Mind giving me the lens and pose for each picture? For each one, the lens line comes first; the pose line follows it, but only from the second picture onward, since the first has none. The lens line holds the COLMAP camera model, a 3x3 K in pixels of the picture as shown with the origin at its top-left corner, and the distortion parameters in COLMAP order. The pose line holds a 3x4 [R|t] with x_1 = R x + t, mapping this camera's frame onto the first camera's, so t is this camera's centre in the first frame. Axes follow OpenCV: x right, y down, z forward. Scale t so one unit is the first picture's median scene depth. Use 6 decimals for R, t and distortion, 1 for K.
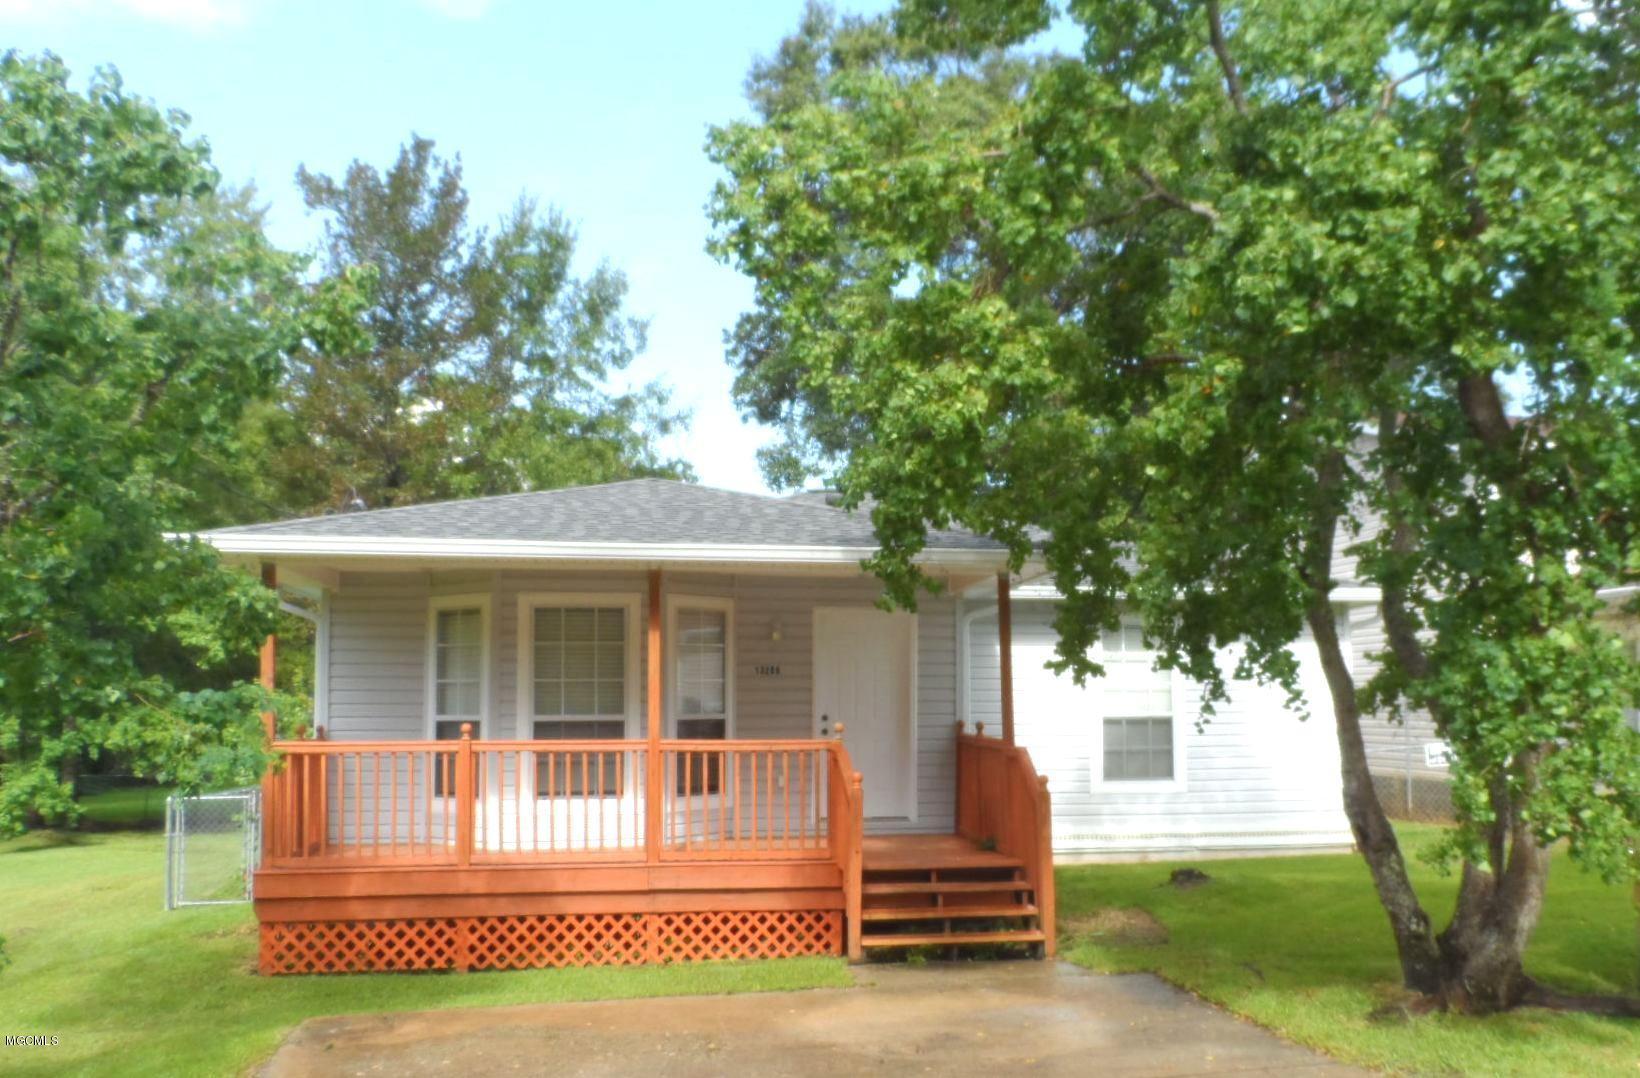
lens RADIAL K [[1888.0, 0, 820.0], [0, 1888.0, 539.0], [0, 0, 1]] dist [0.016680, 0.027168]
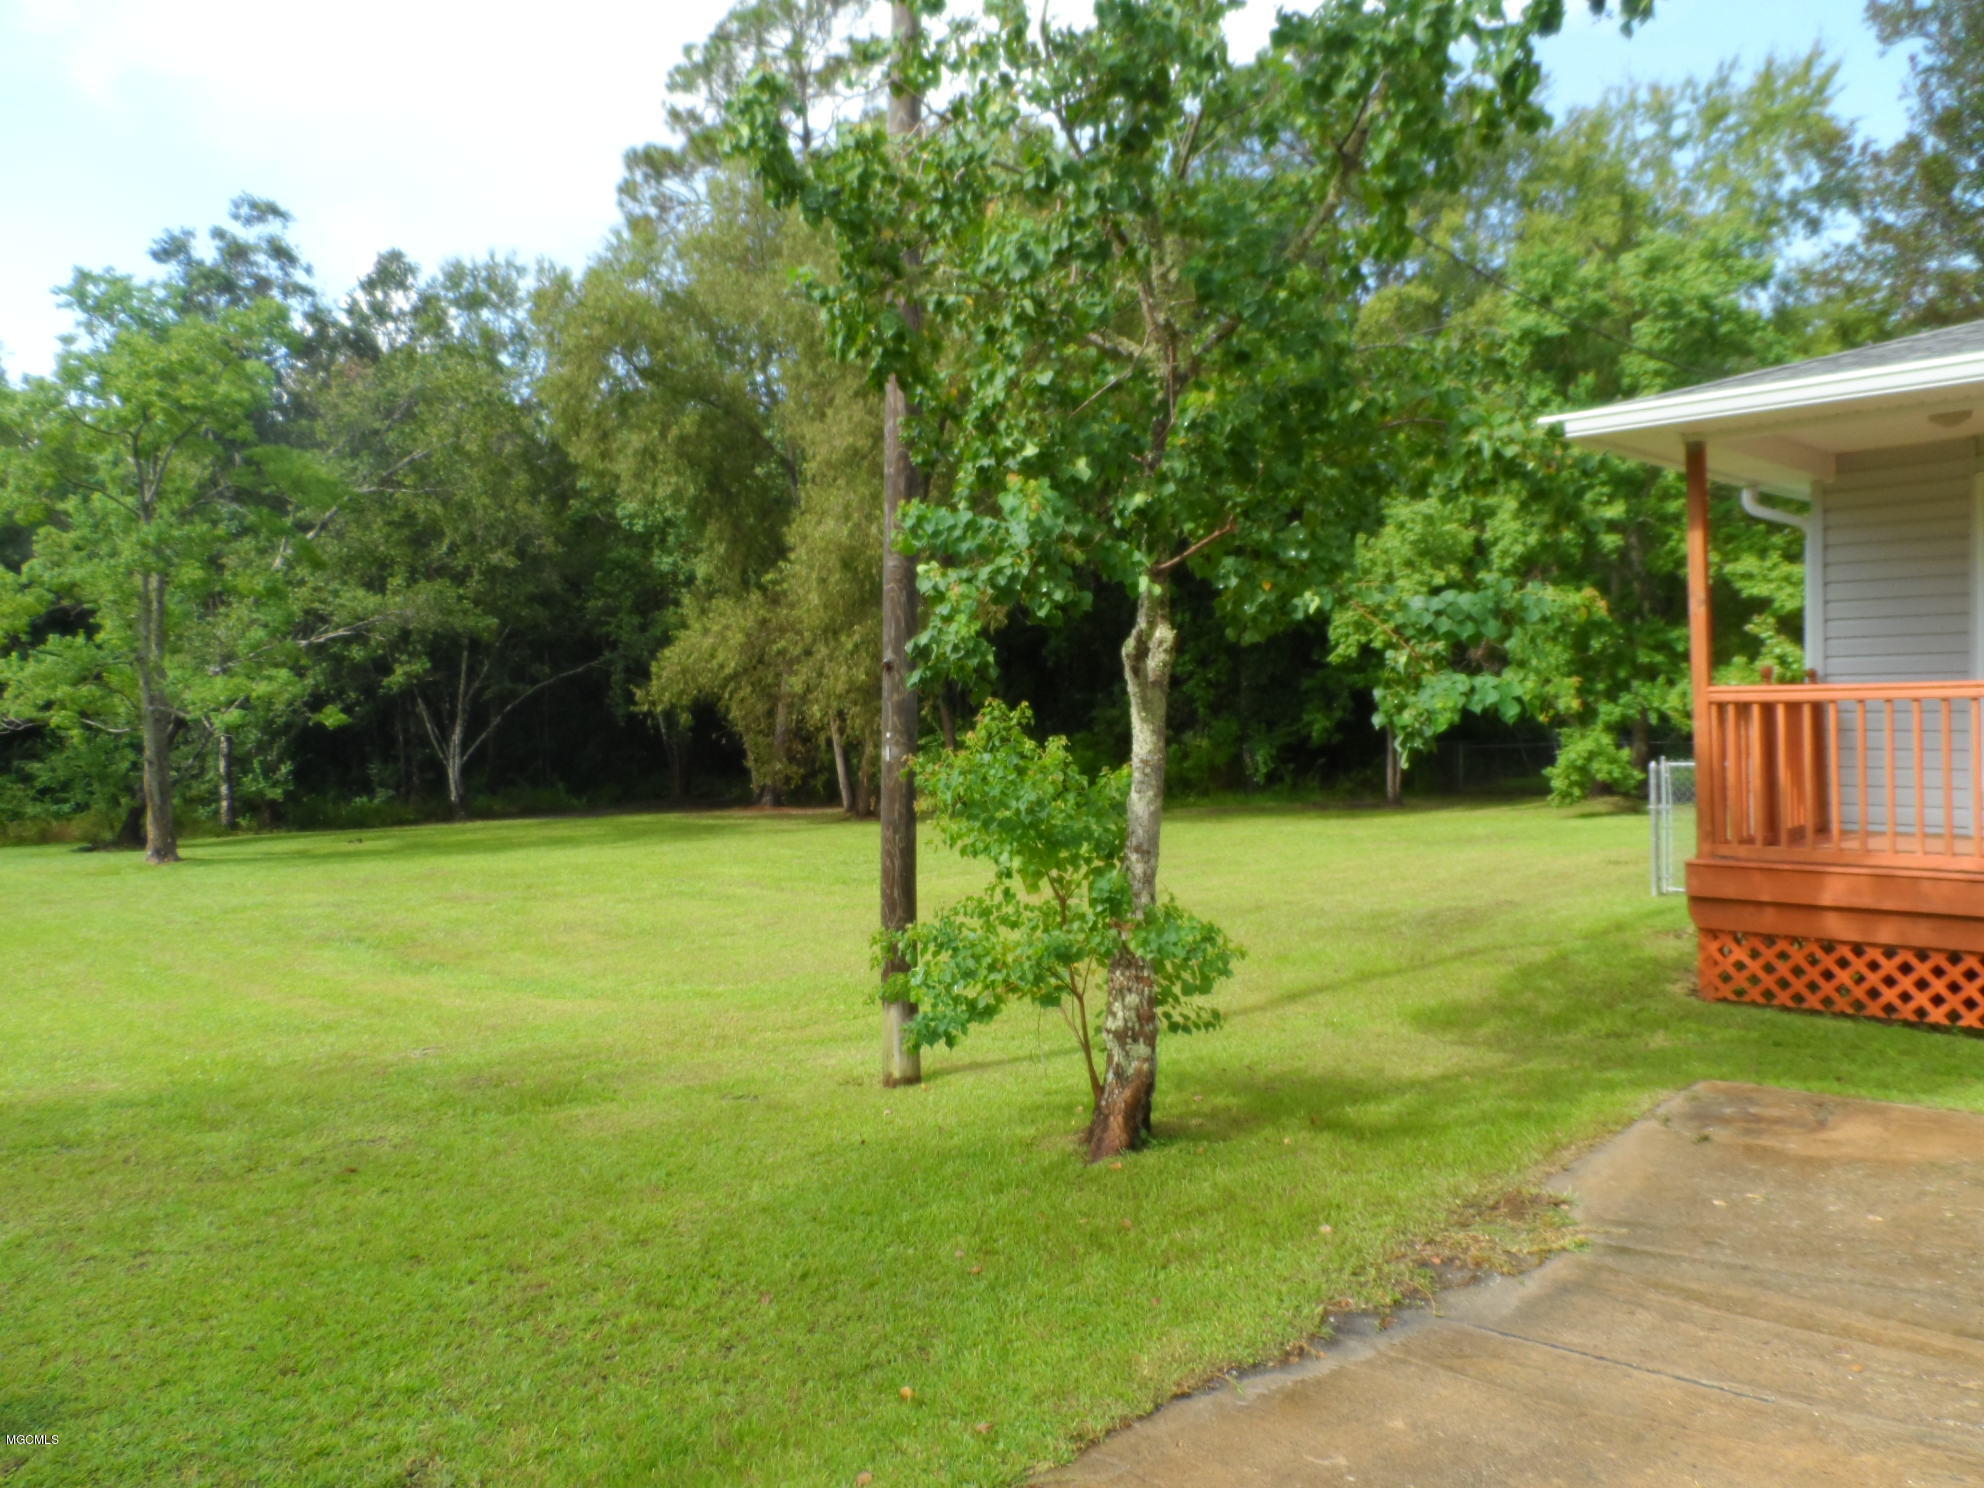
lens RADIAL K [[1501.5, 0, 987.5], [0, 1501.5, 743.6], [0, 0, 1]] dist [-0.011680, 0.008929]
pose [[0.623178, 0.011660, -0.781993, -0.010475], [0.080290, 0.993652, 0.078800, 0.061634], [0.777948, -0.111892, 0.618286, 0.426798]]
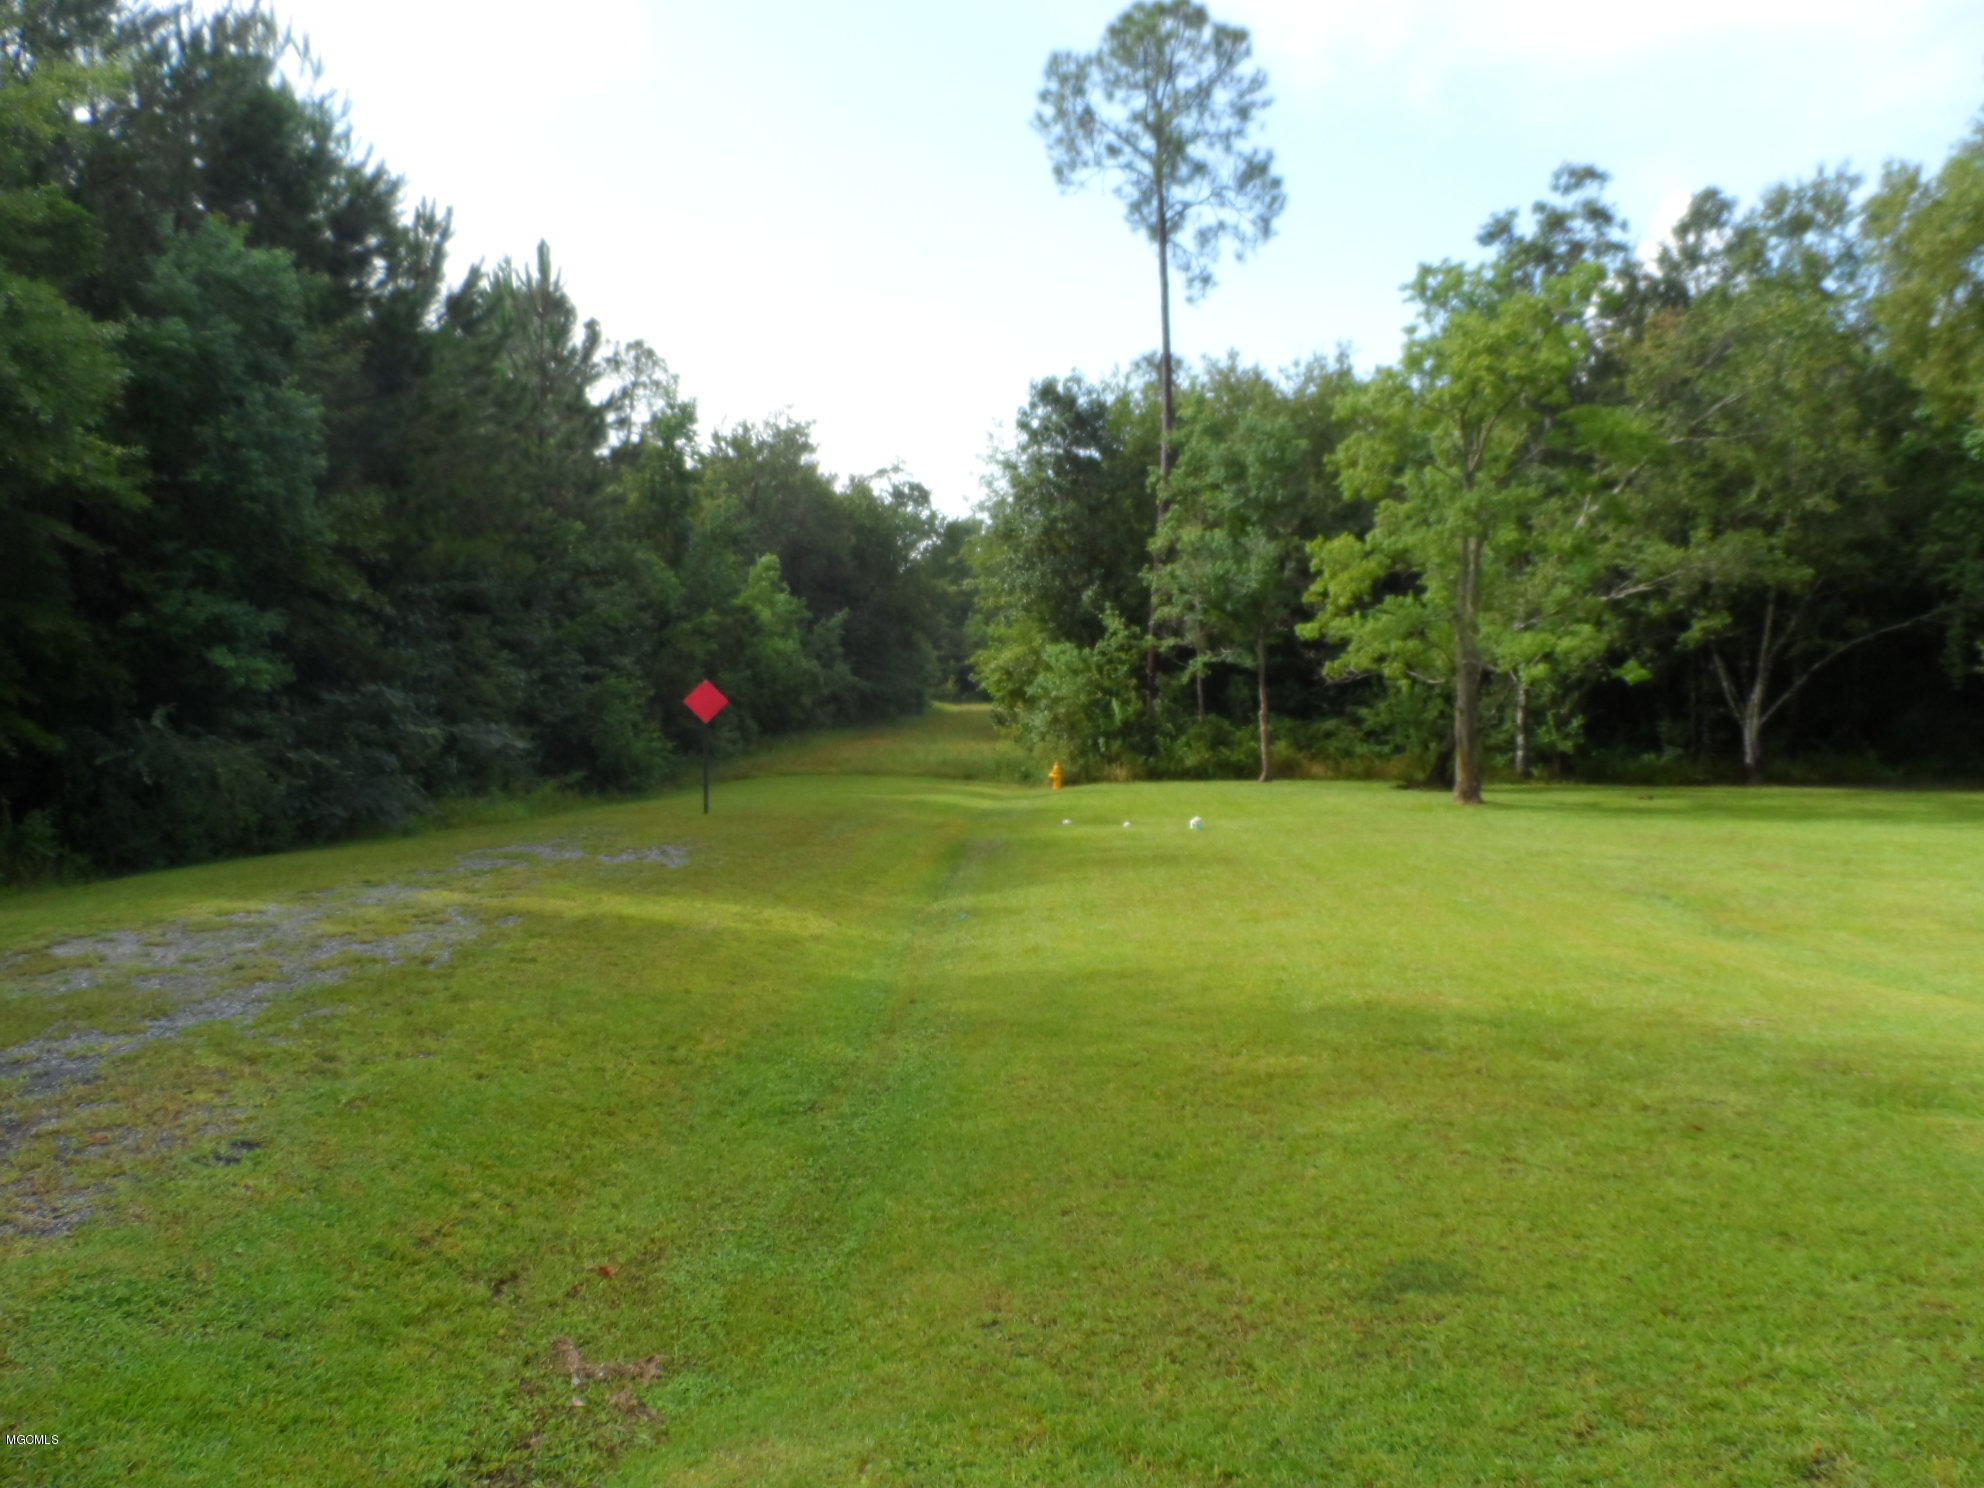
lens RADIAL K [[1501.5, 0, 987.5], [0, 1501.5, 743.6], [0, 0, 1]] dist [-0.011680, 0.008929]
pose [[-0.127834, 0.048639, -0.990602, -0.019211], [0.082819, 0.995832, 0.038208, 0.060694], [0.988332, -0.077157, -0.131329, 0.394930]]
